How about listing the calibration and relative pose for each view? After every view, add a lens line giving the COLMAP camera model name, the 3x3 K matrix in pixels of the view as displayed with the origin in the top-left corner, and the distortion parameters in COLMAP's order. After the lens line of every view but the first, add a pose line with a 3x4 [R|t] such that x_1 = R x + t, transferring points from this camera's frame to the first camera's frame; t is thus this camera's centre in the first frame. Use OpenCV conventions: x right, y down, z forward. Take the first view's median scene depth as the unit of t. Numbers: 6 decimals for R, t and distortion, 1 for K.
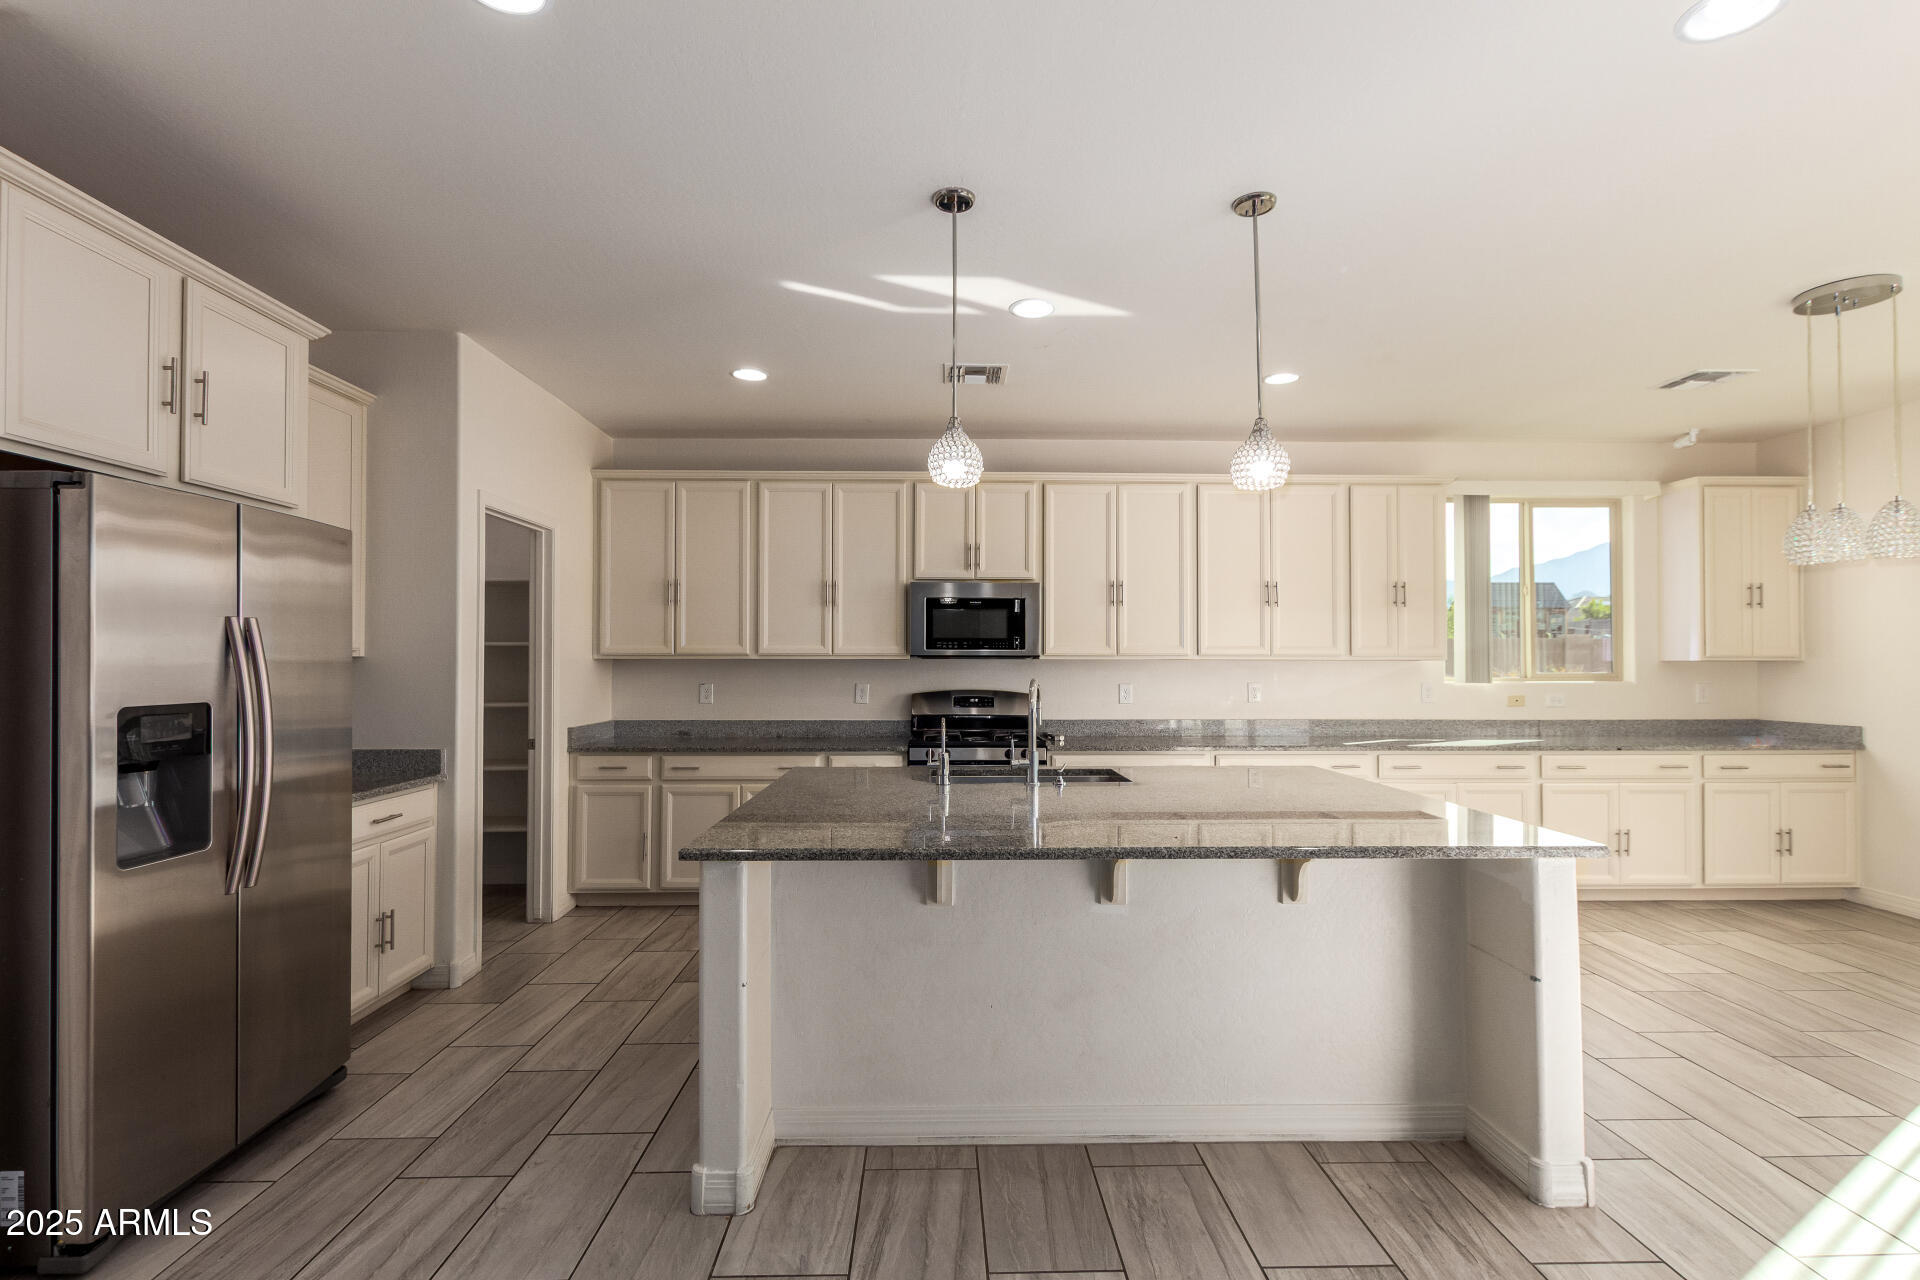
lens RADIAL K [[907.2, 0, 957.3], [0, 907.2, 642.8], [0, 0, 1]] dist [0.002421, 0.000156]
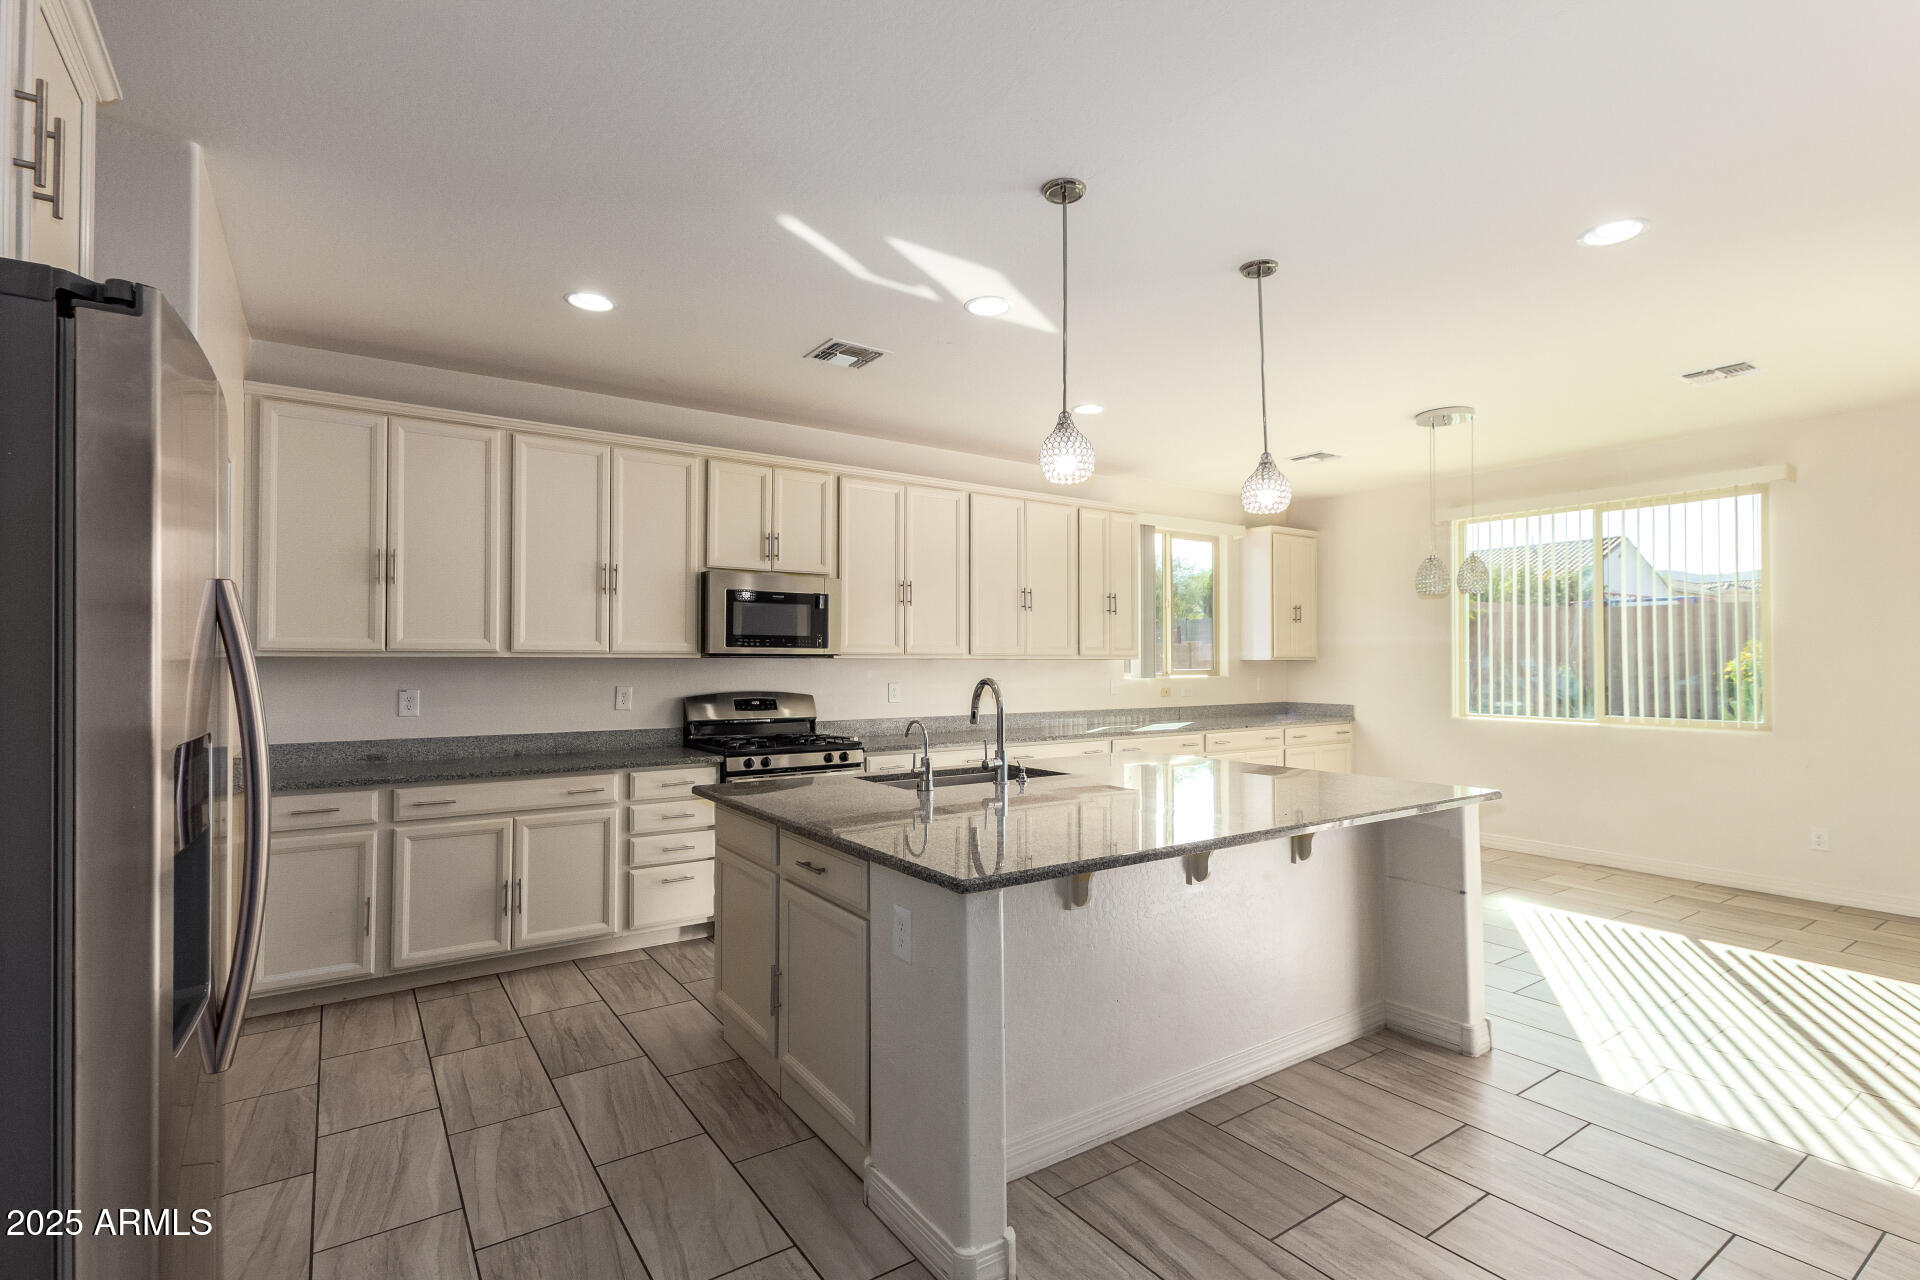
lens RADIAL K [[907.2, 0, 960.3], [0, 907.2, 642.1], [0, 0, 1]] dist [0.002421, 0.000156]
pose [[0.830633, 0.011647, 0.556698, -0.354687], [-0.011590, 0.999926, -0.003627, 0.003083], [-0.556699, -0.003439, 0.830707, 0.134260]]
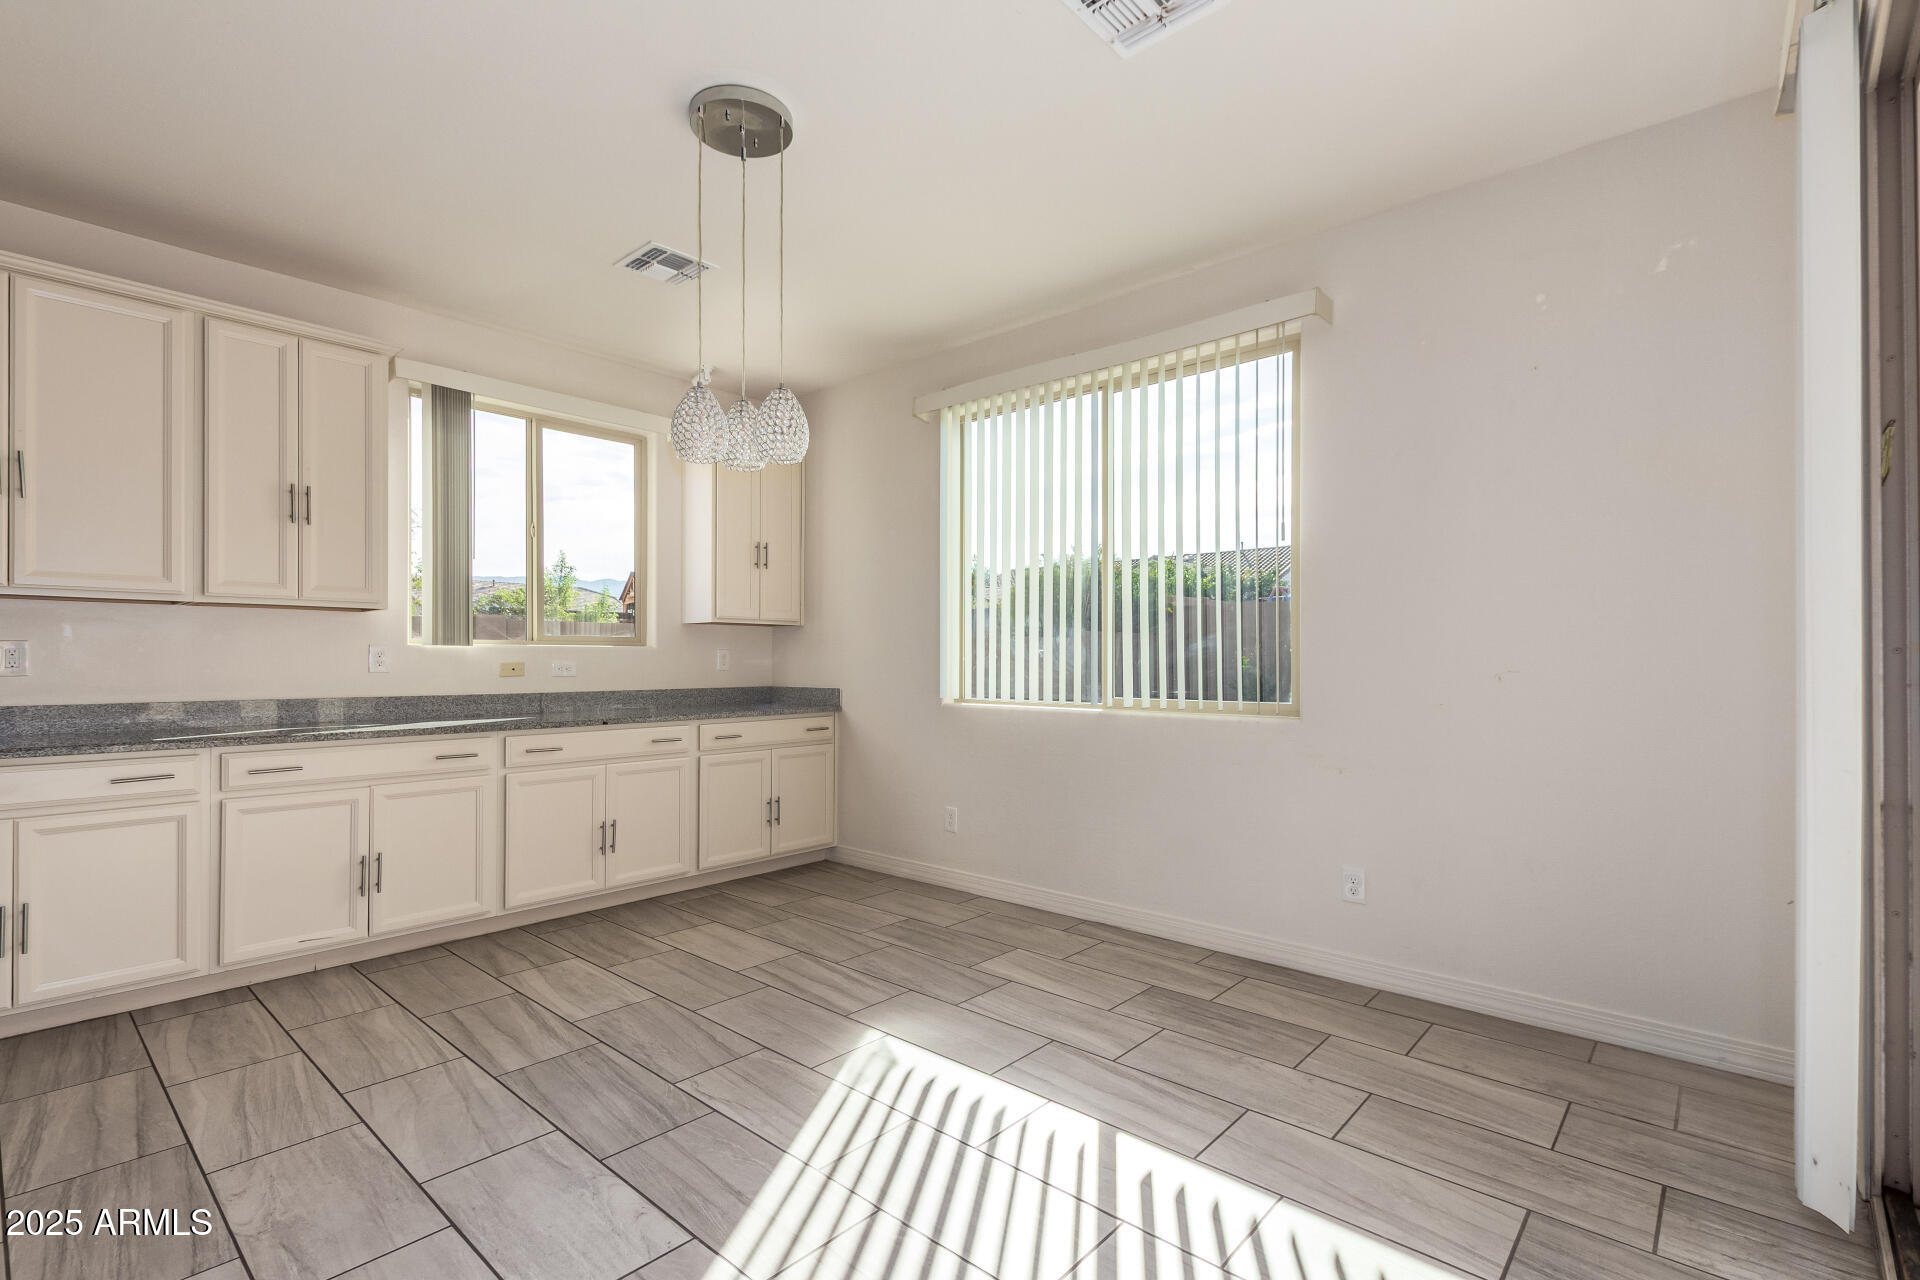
lens RADIAL K [[907.2, 0, 959.8], [0, 907.2, 654.4], [0, 0, 1]] dist [0.002421, 0.000156]
pose [[0.685643, 0.001331, 0.727936, 0.348623], [-0.016923, 0.999757, 0.014112, 0.037480], [-0.727741, -0.021995, 0.685499, 0.206994]]
